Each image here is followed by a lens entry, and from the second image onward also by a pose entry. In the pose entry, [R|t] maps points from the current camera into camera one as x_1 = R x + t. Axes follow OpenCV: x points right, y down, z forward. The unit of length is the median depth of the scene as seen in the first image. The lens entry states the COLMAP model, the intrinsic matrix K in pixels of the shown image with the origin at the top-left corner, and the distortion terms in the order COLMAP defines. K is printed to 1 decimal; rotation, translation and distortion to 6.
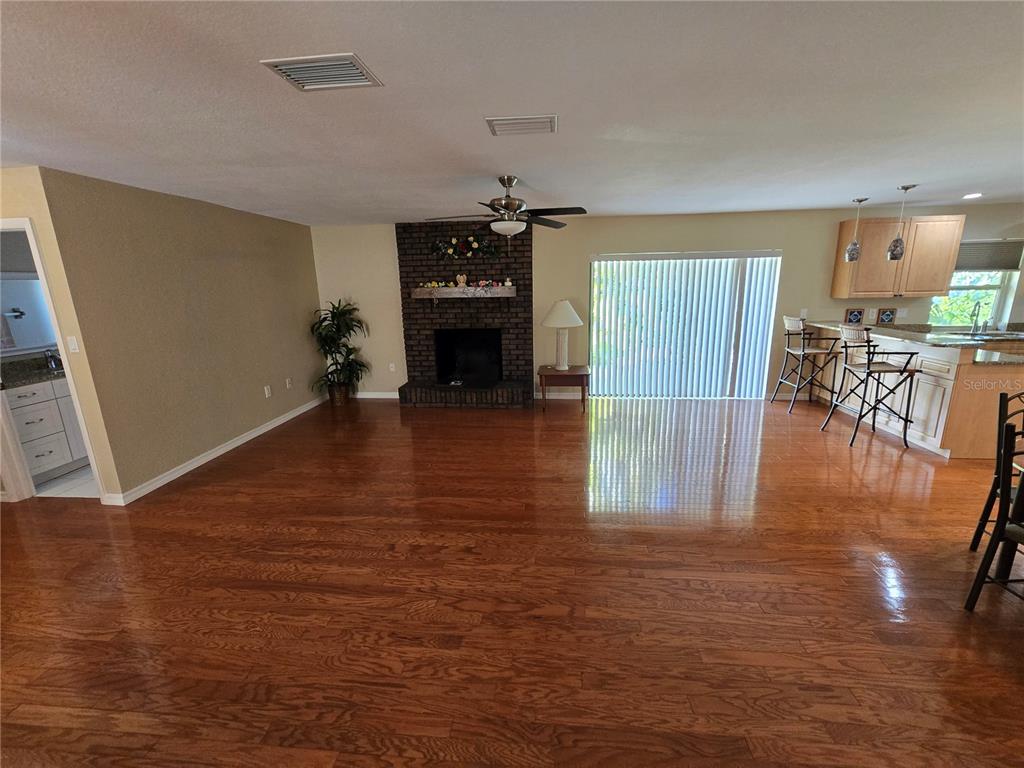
lens RADIAL K [[417.0, 0, 517.4], [0, 417.0, 377.7], [0, 0, 1]] dist [-0.010170, 0.001838]
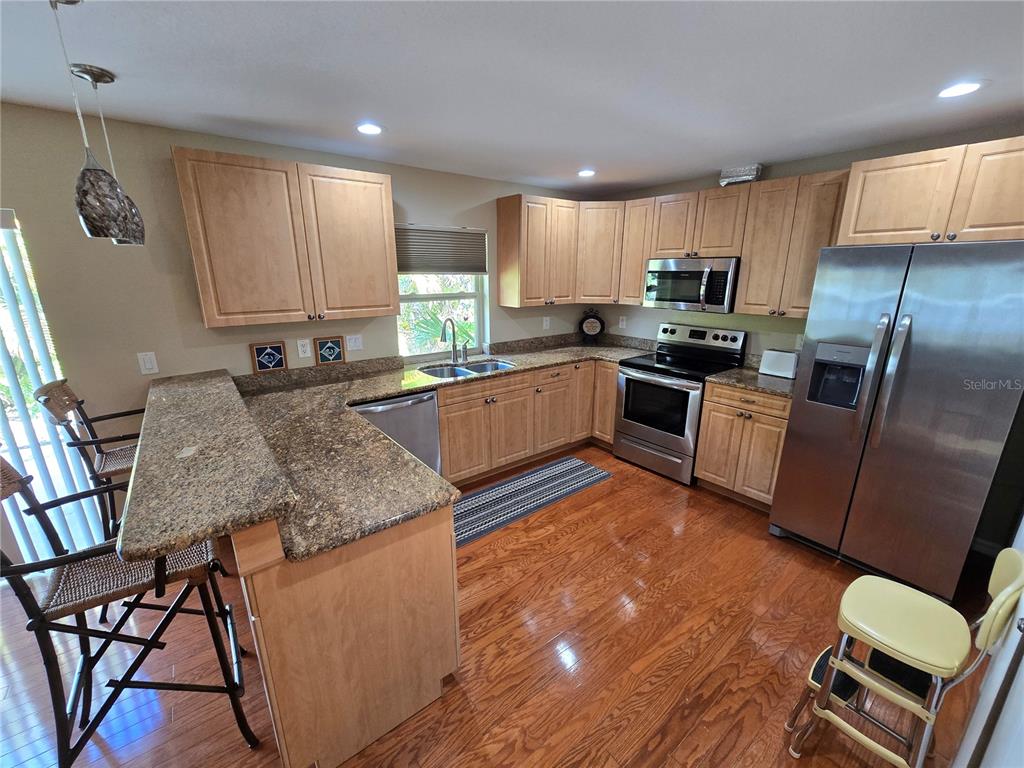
lens RADIAL K [[417.0, 0, 509.2], [0, 417.0, 387.0], [0, 0, 1]] dist [-0.010170, 0.001838]
pose [[0.724959, -0.164341, 0.668899, 0.645707], [0.143860, 0.985829, 0.086290, -0.107027], [-0.673601, 0.033671, 0.738328, 0.391119]]
